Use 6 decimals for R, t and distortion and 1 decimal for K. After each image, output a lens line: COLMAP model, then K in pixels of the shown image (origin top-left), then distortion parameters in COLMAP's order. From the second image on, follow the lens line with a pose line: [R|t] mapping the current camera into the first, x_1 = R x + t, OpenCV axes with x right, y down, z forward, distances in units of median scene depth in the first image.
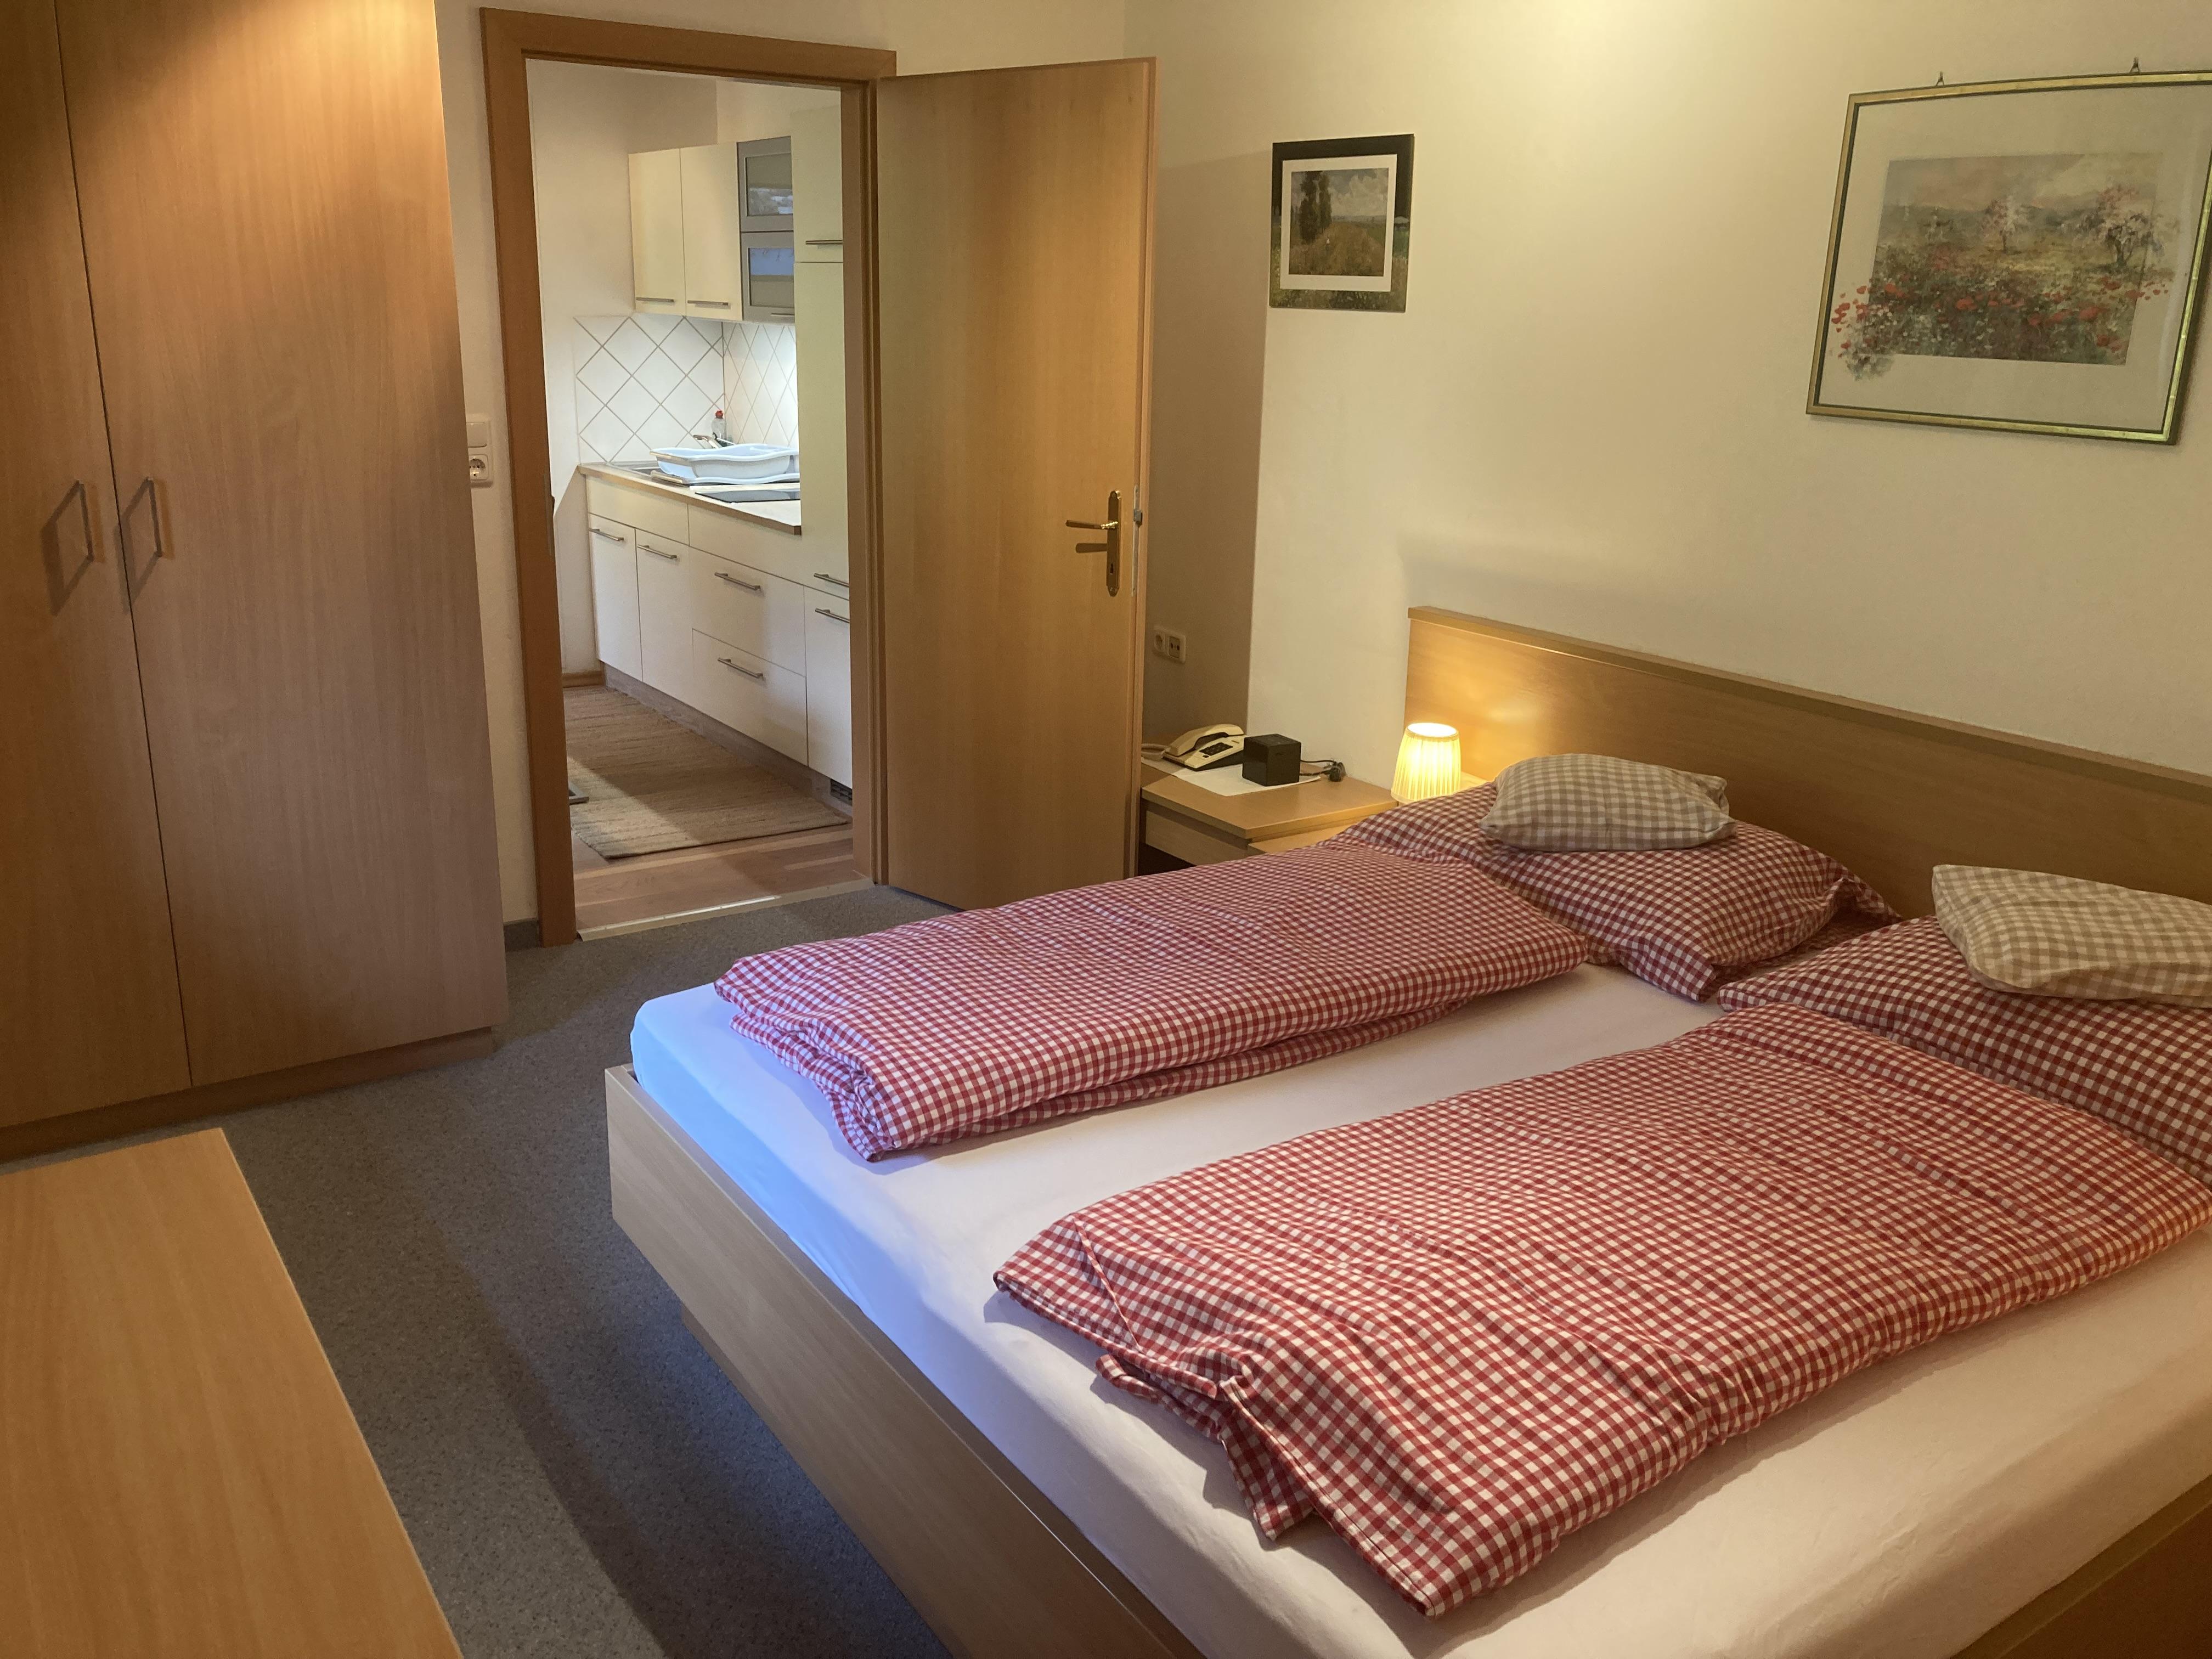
lens RADIAL K [[1826.5, 0, 1112.0], [0, 1826.5, 820.6], [0, 0, 1]] dist [0.005881, -0.016439]
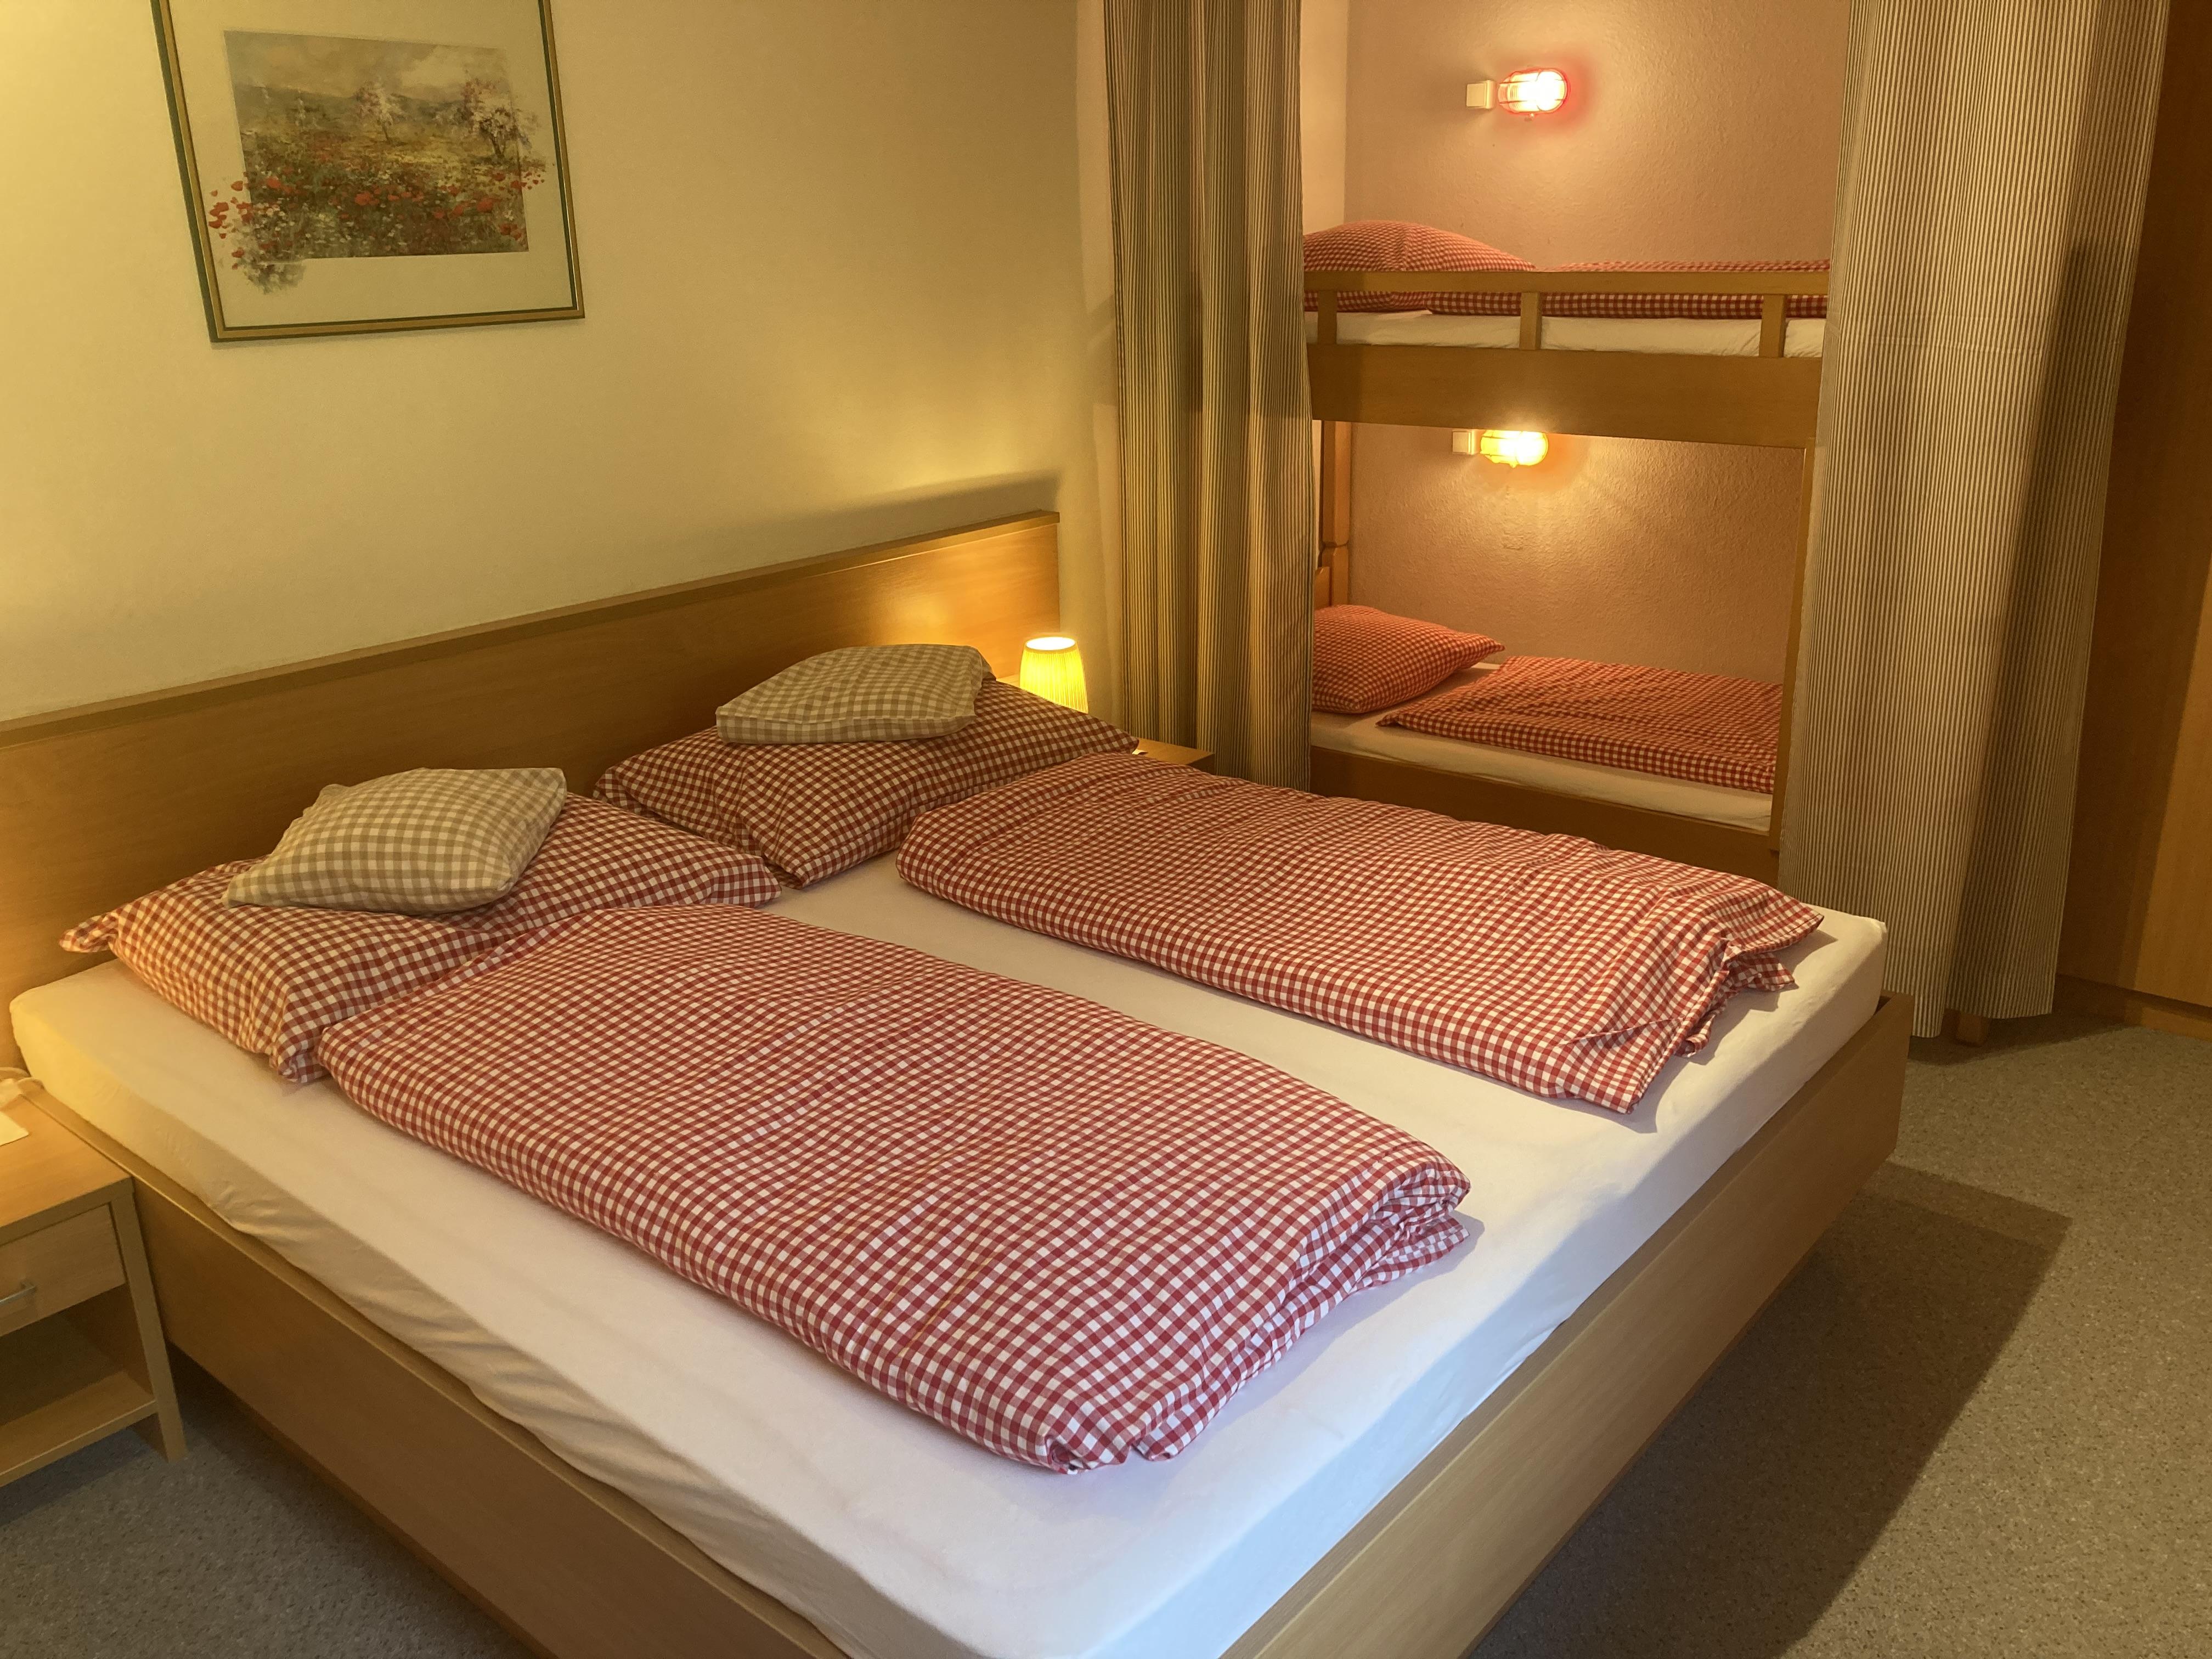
lens RADIAL K [[1826.5, 0, 1111.4], [0, 1826.5, 834.3], [0, 0, 1]] dist [0.005881, -0.016439]
pose [[-0.282198, -0.323165, 0.903288, -0.597143], [0.283807, 0.871291, 0.400382, -0.269171], [-0.916416, 0.369347, -0.154159, 0.926873]]
